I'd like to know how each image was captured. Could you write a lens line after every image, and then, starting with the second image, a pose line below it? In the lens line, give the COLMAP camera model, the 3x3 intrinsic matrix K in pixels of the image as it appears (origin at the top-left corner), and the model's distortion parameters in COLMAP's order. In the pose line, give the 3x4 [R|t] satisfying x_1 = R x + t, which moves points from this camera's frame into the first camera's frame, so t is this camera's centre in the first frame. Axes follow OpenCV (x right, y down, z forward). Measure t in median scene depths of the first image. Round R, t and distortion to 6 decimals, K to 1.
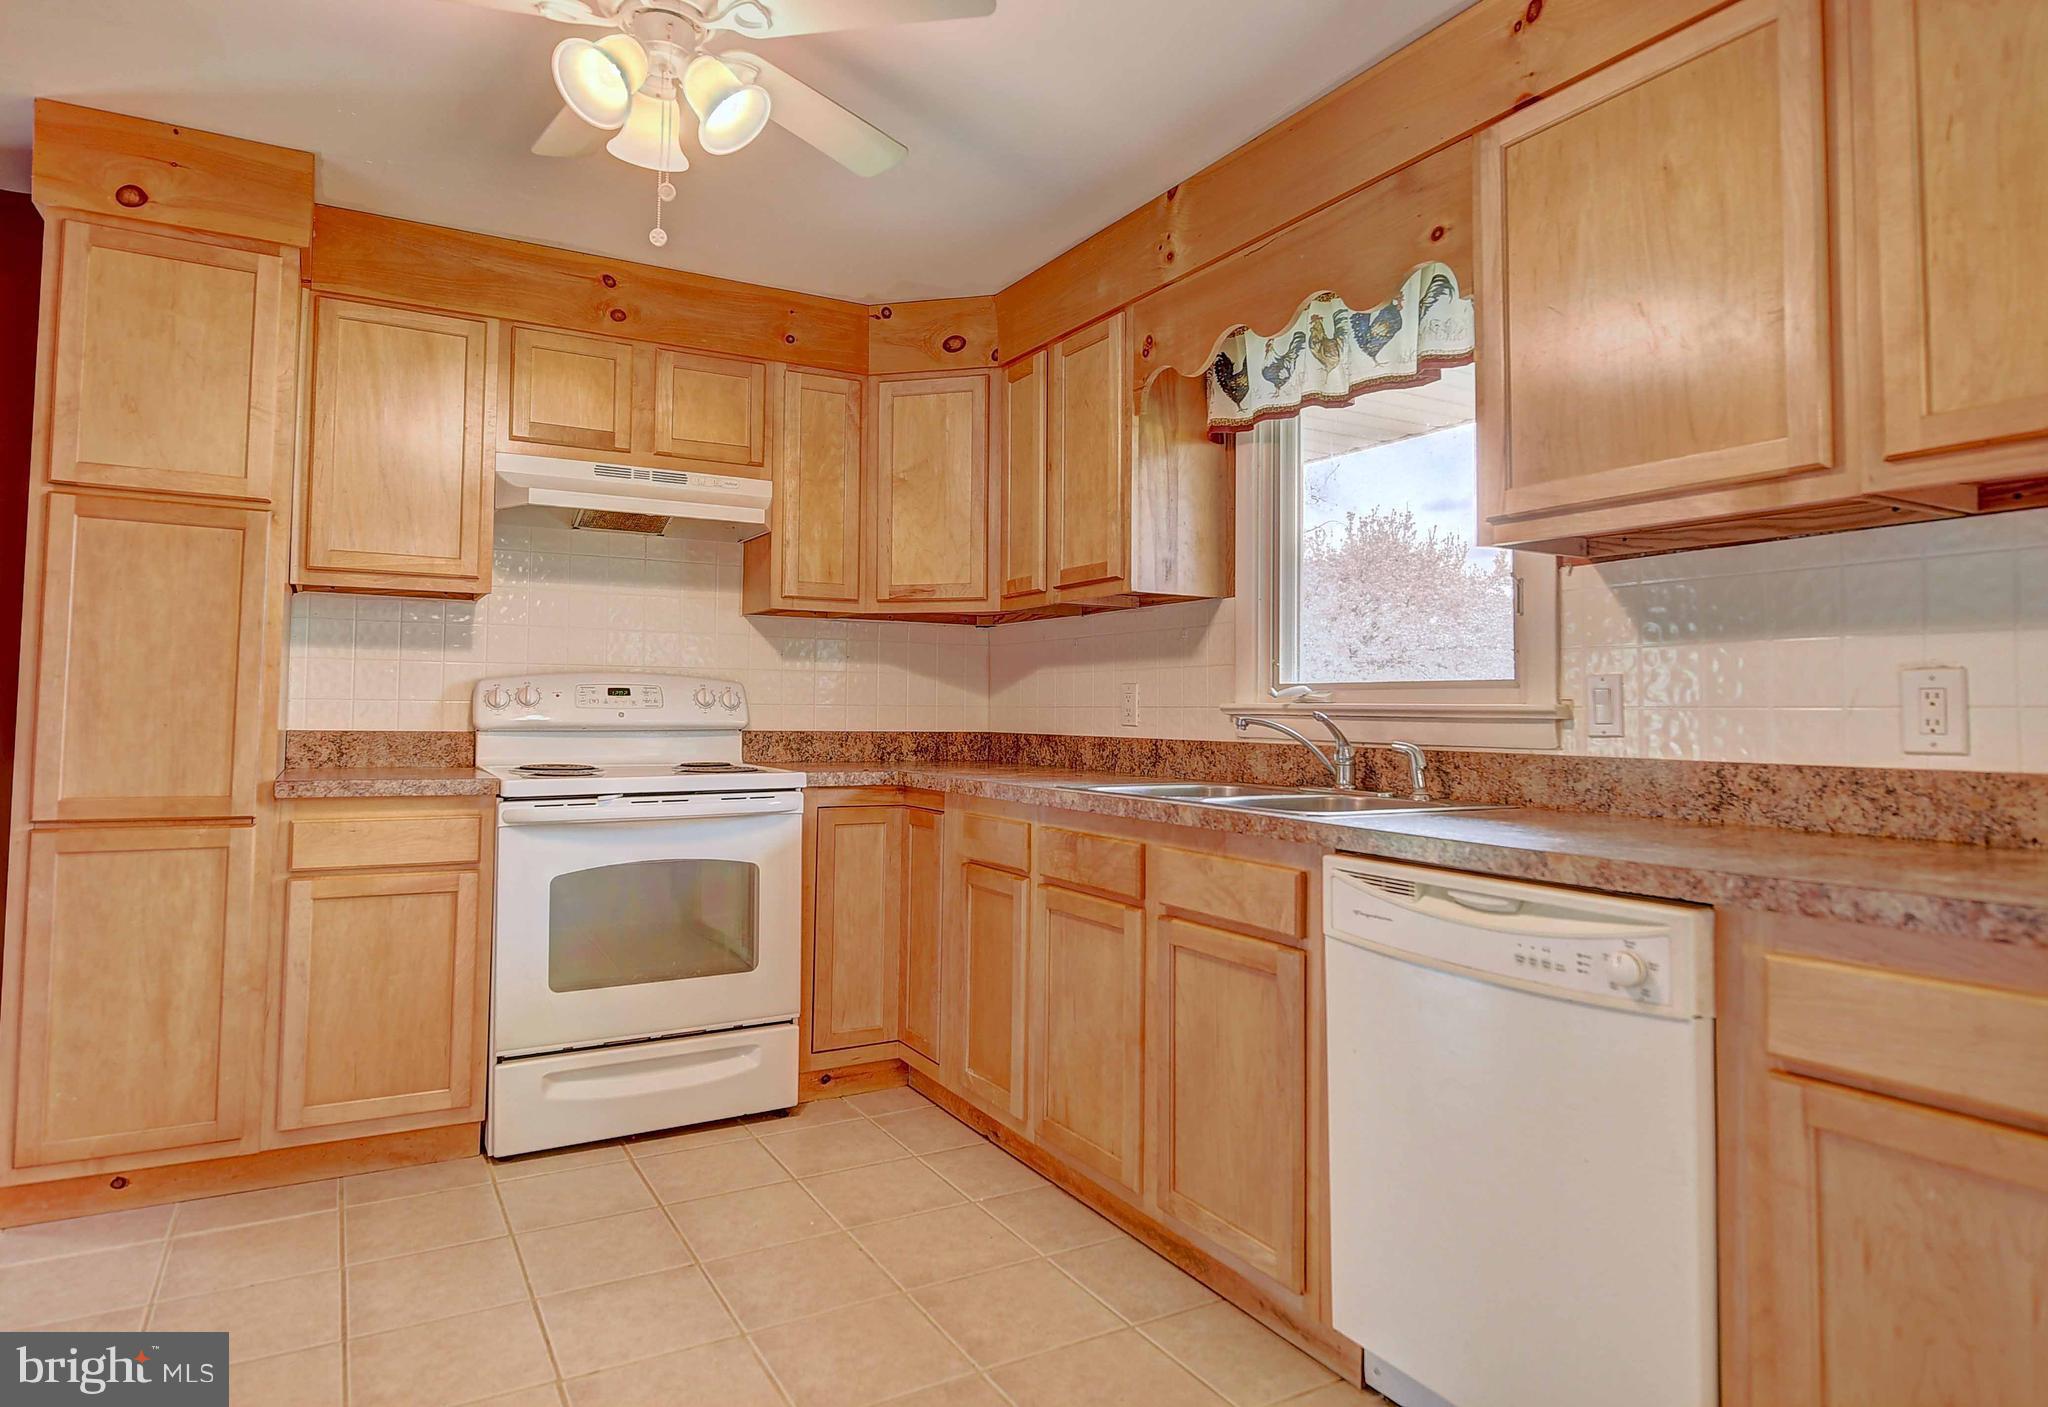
lens RADIAL K [[1192.5, 0, 1016.8], [0, 1192.5, 660.4], [0, 0, 1]] dist [-0.004144, -0.001541]
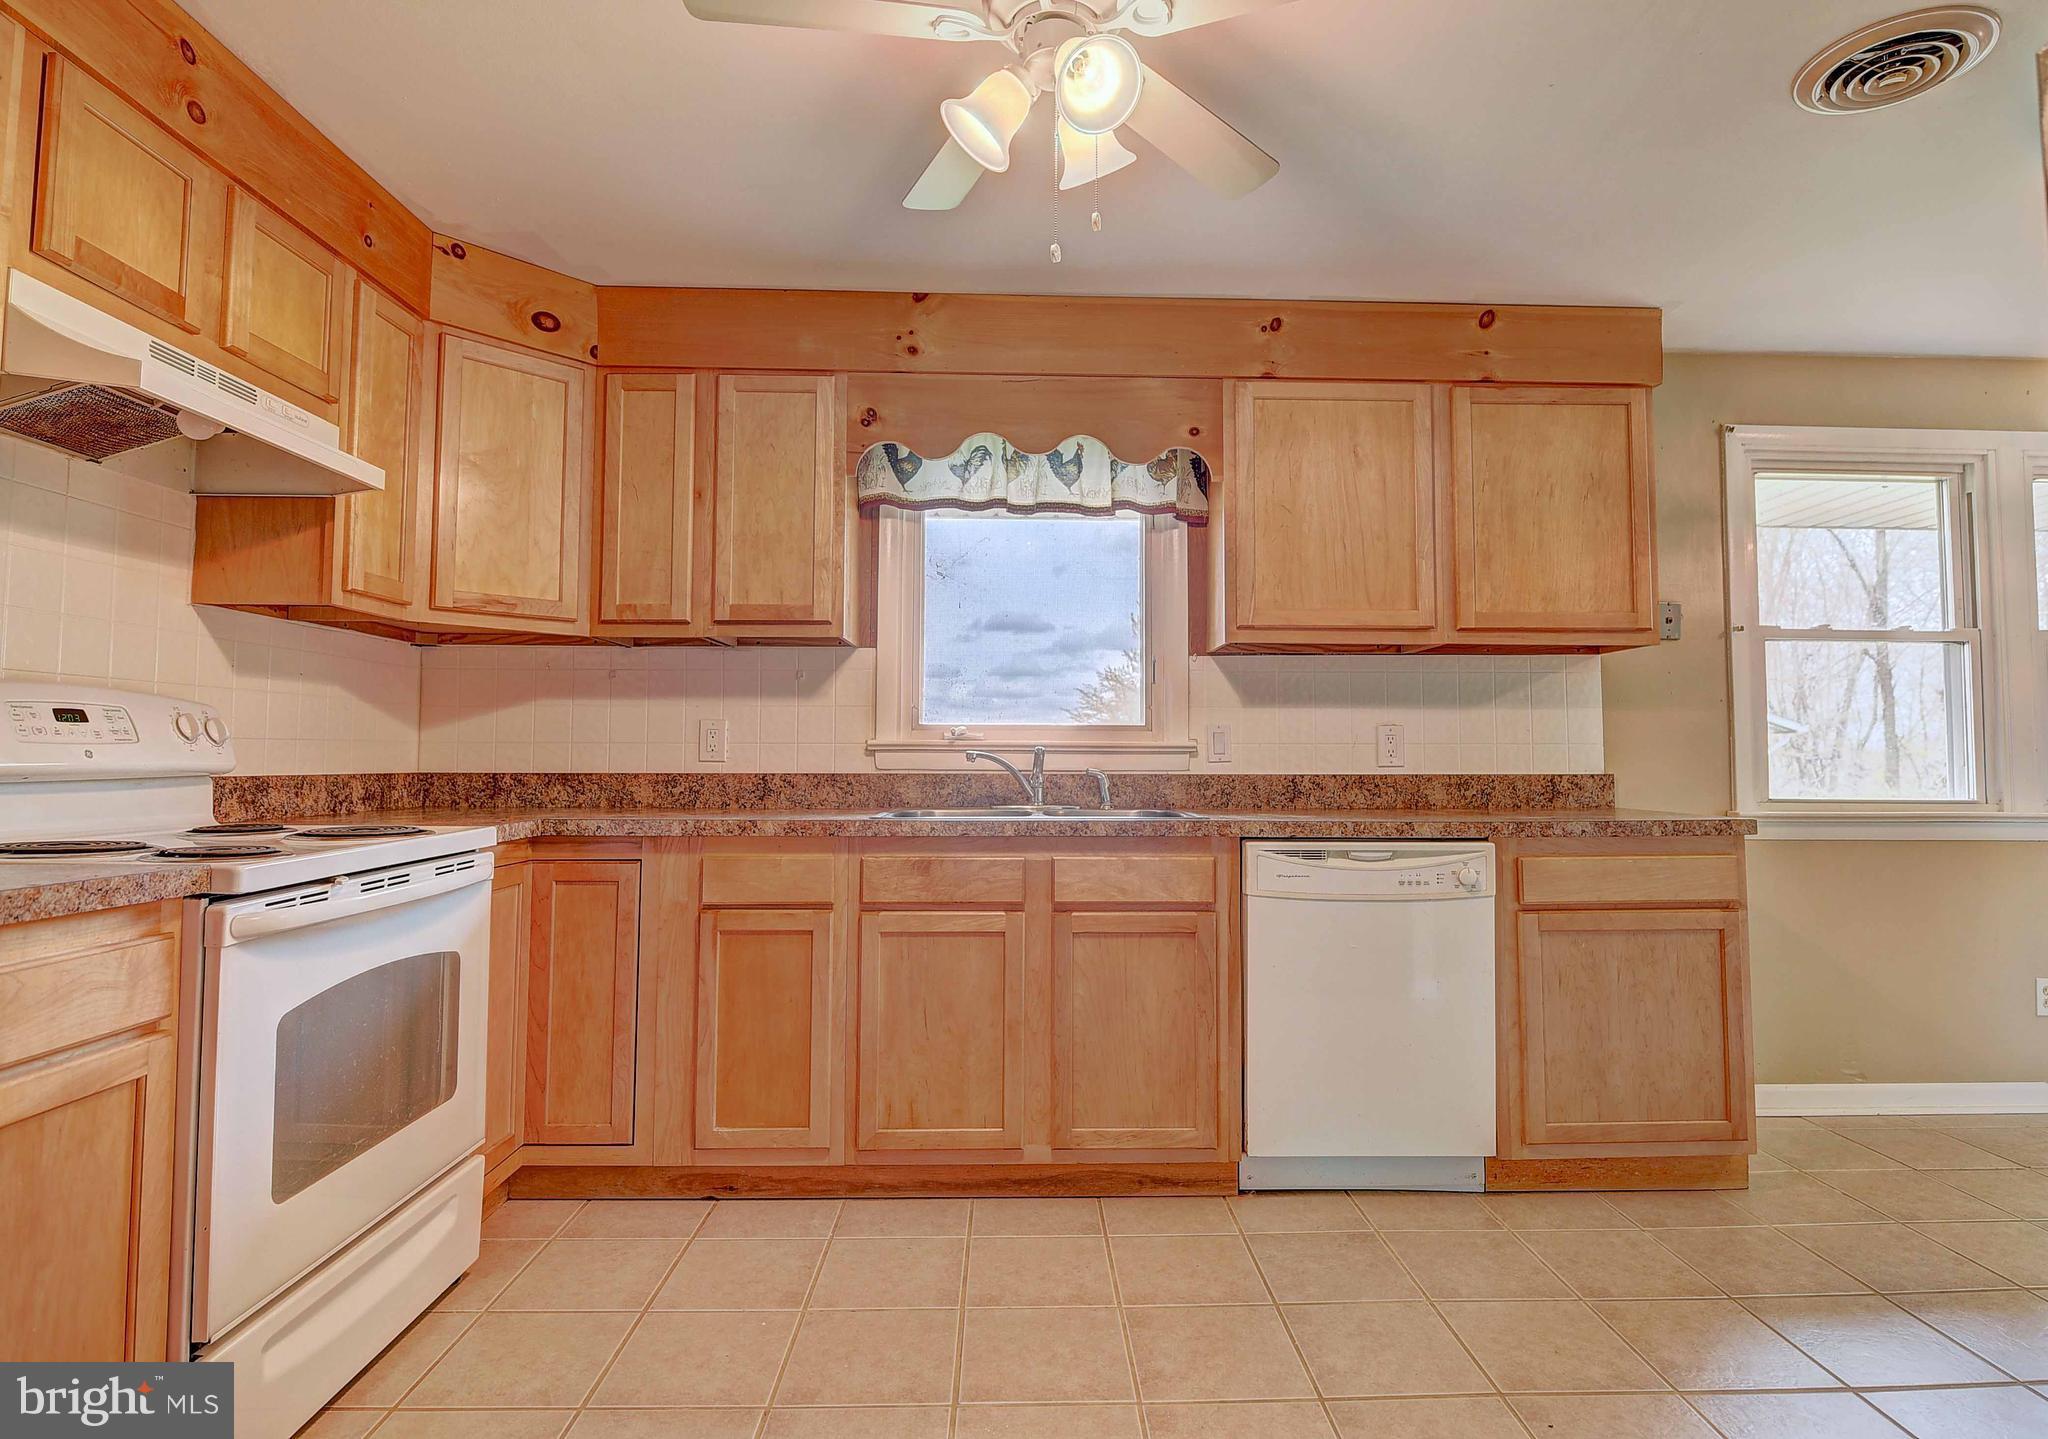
lens RADIAL K [[1066.0, 0, 1041.2], [0, 1066.0, 696.5], [0, 0, 1]] dist [-0.005770, -0.003667]
pose [[0.468991, 0.039965, 0.882298, -0.760177], [-0.036193, 0.999006, -0.026013, 0.017415], [-0.882461, -0.019733, 0.469971, 0.434714]]
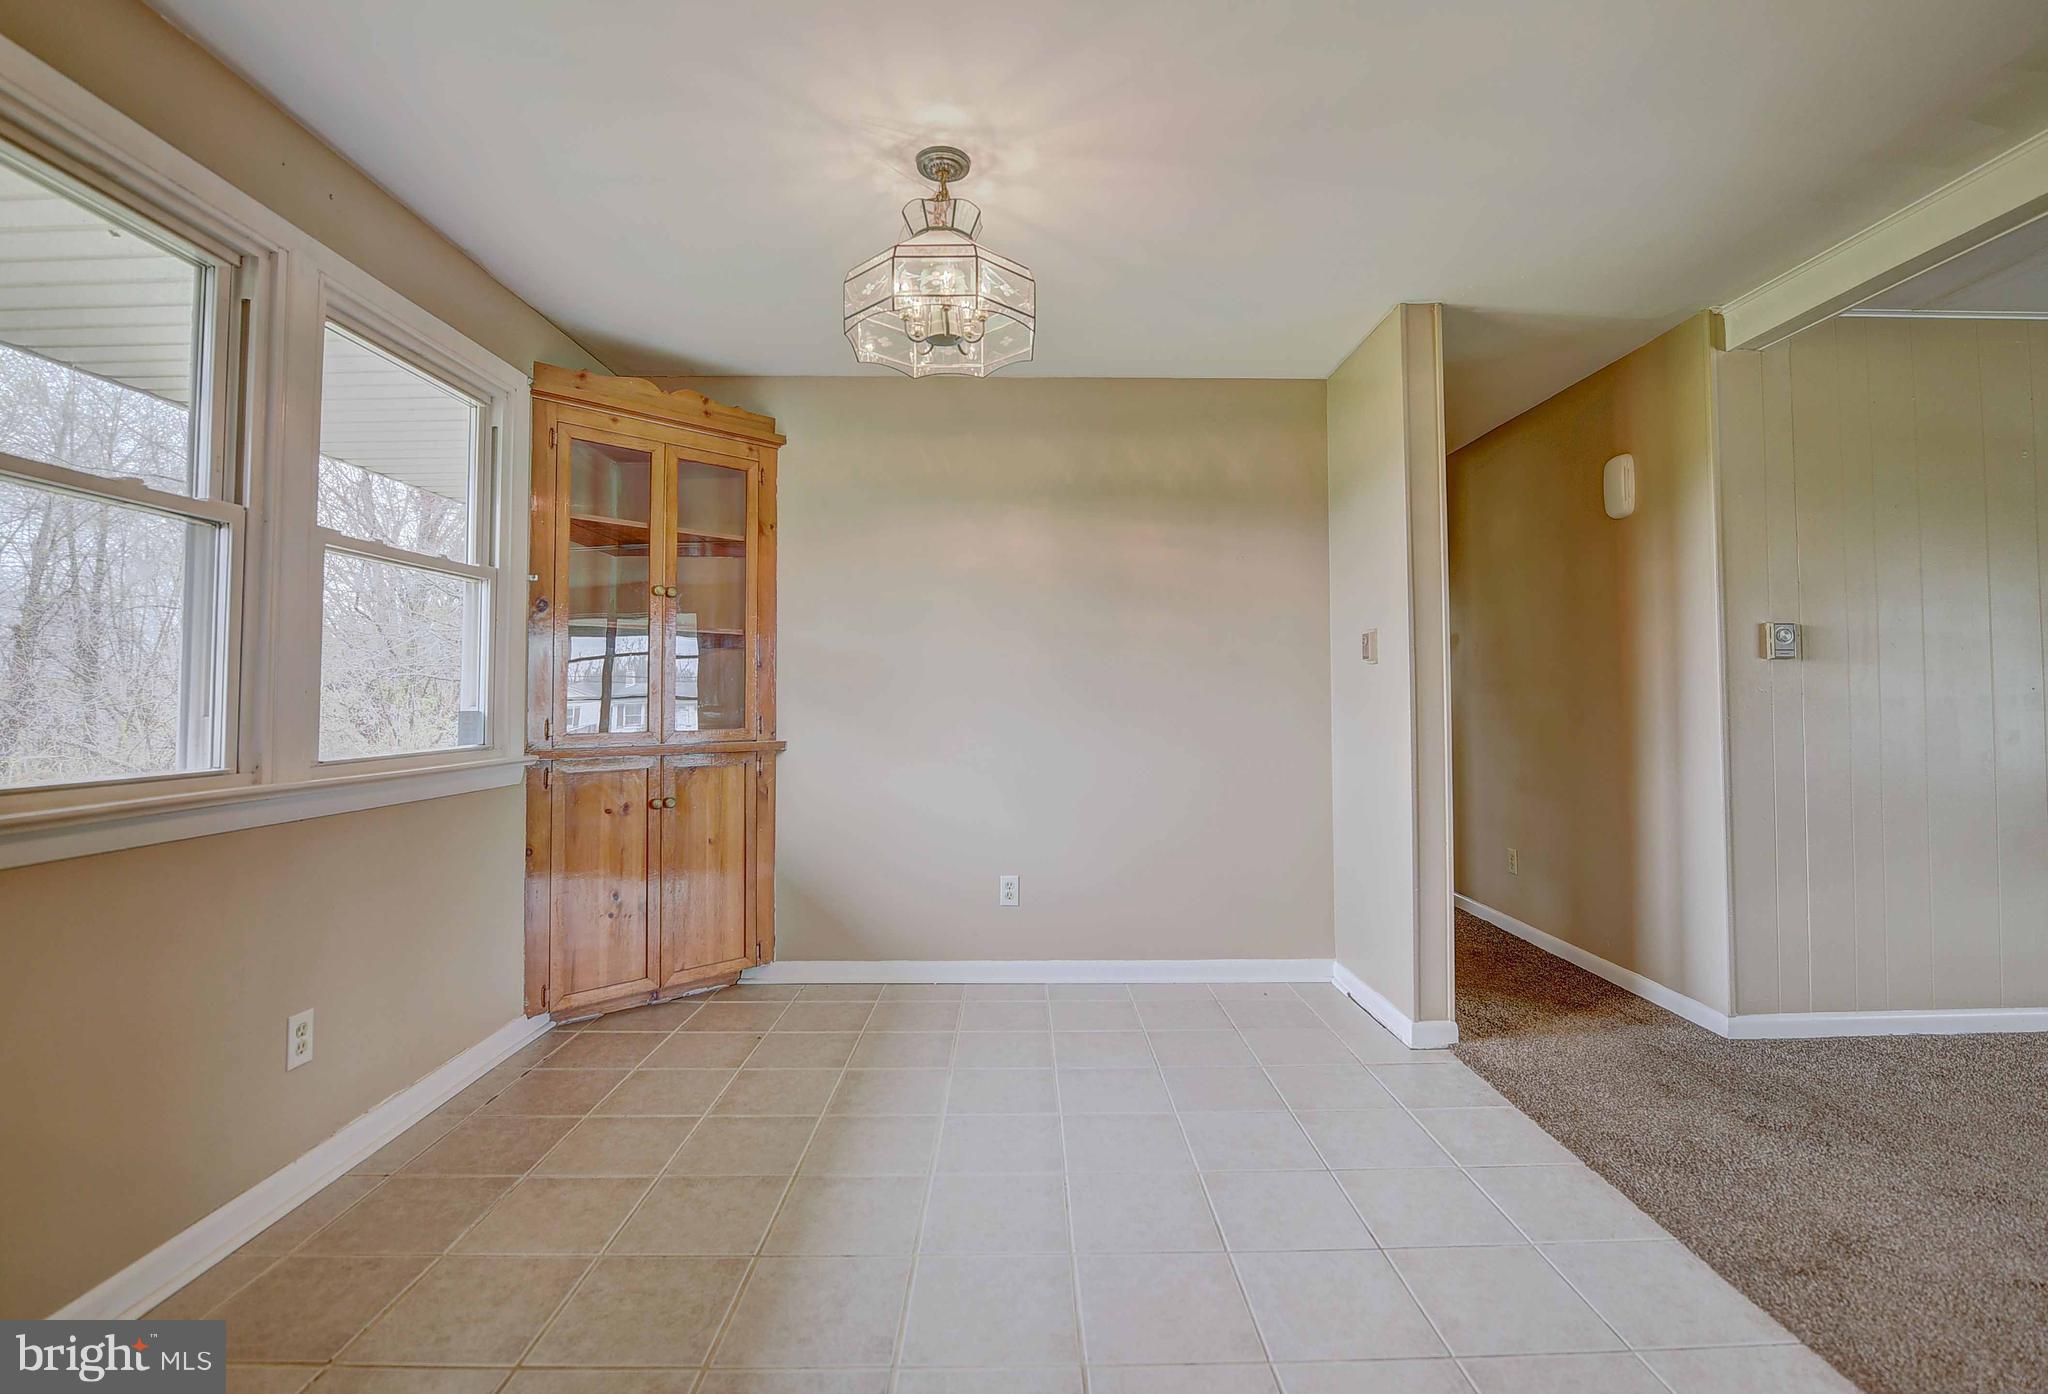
lens RADIAL K [[925.7, 0, 1038.2], [0, 925.7, 663.3], [0, 0, 1]] dist [-0.019822, -0.000361]
pose [[-0.878231, 0.008695, 0.478158, -0.013442], [-0.026298, 0.997444, -0.066440, 0.017132], [-0.477513, -0.070924, -0.875757, 0.361772]]
